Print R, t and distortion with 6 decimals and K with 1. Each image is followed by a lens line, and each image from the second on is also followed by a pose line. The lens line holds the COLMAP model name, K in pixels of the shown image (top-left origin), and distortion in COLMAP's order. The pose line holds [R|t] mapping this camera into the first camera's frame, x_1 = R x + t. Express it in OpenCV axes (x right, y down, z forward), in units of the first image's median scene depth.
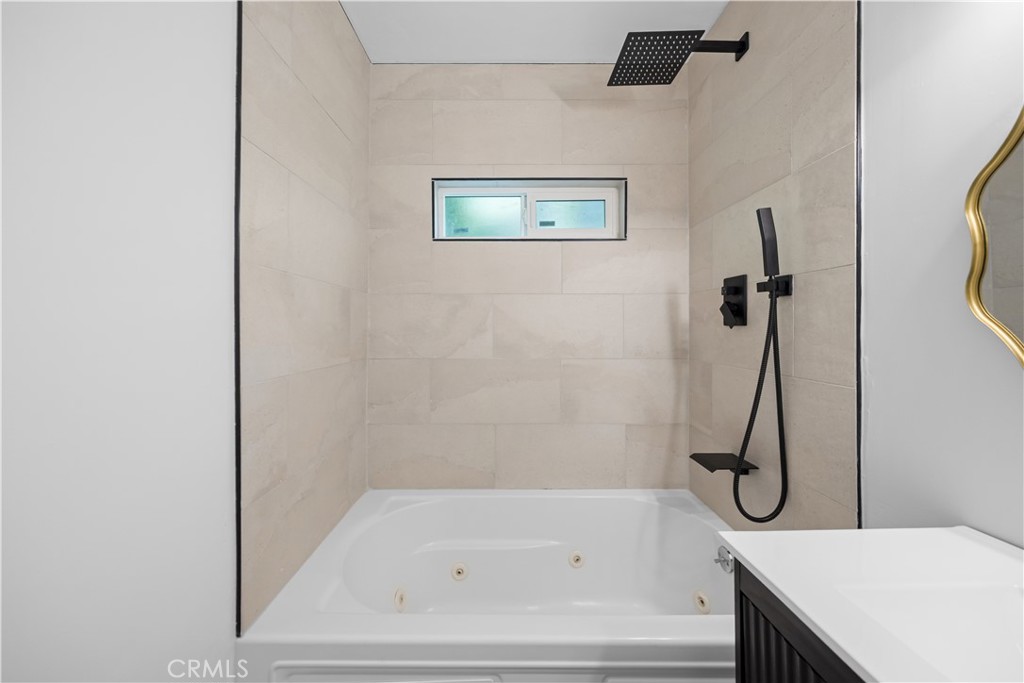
lens RADIAL K [[351.6, 0, 506.9], [0, 351.6, 324.4], [0, 0, 1]] dist [-0.000919, -0.000087]
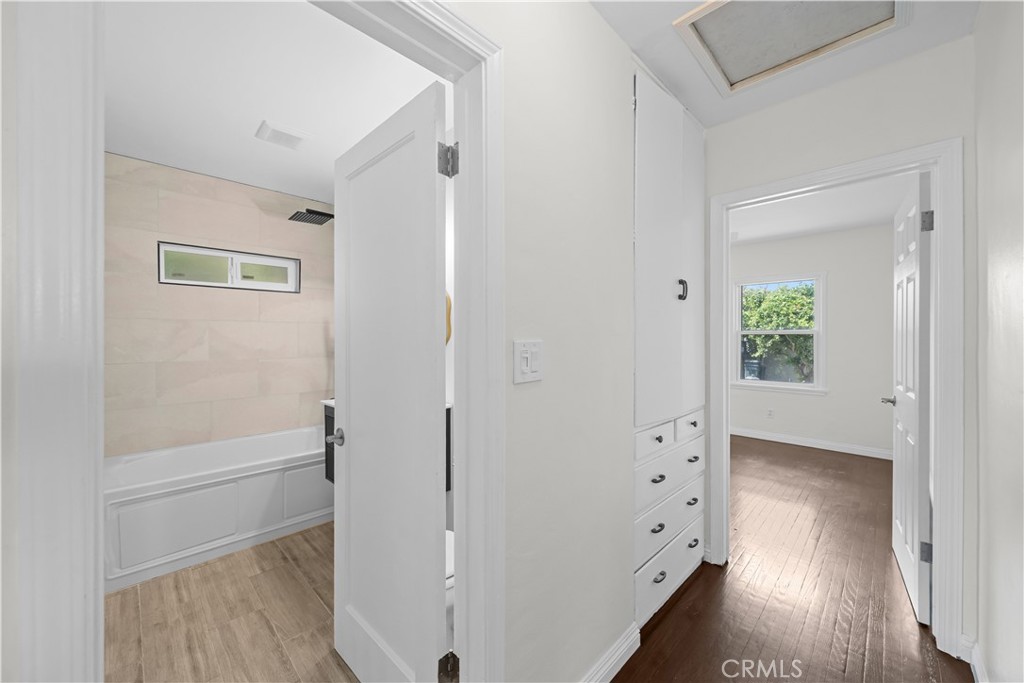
lens RADIAL K [[381.0, 0, 506.8], [0, 381.0, 337.8], [0, 0, 1]] dist [-0.003521, 0.000217]
pose [[0.712277, -0.000992, 0.701898, -0.295258], [-0.006440, 0.999948, 0.007949, -0.029537], [-0.701869, -0.010182, 0.712234, -1.208128]]
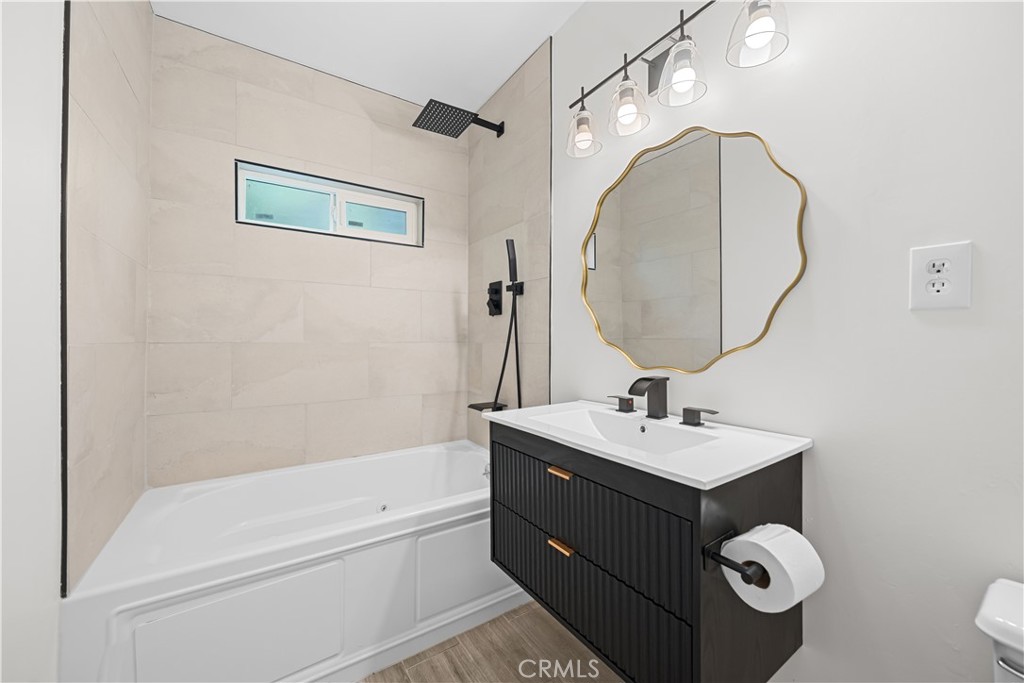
lens RADIAL K [[379.1, 0, 503.3], [0, 379.1, 335.9], [0, 0, 1]] dist [-0.002138, 0.000162]
pose [[0.839374, 0.004356, 0.543537, -0.159632], [-0.005187, 0.999987, -0.000004, 0.075457], [-0.543530, -0.002816, 0.839385, -0.298988]]
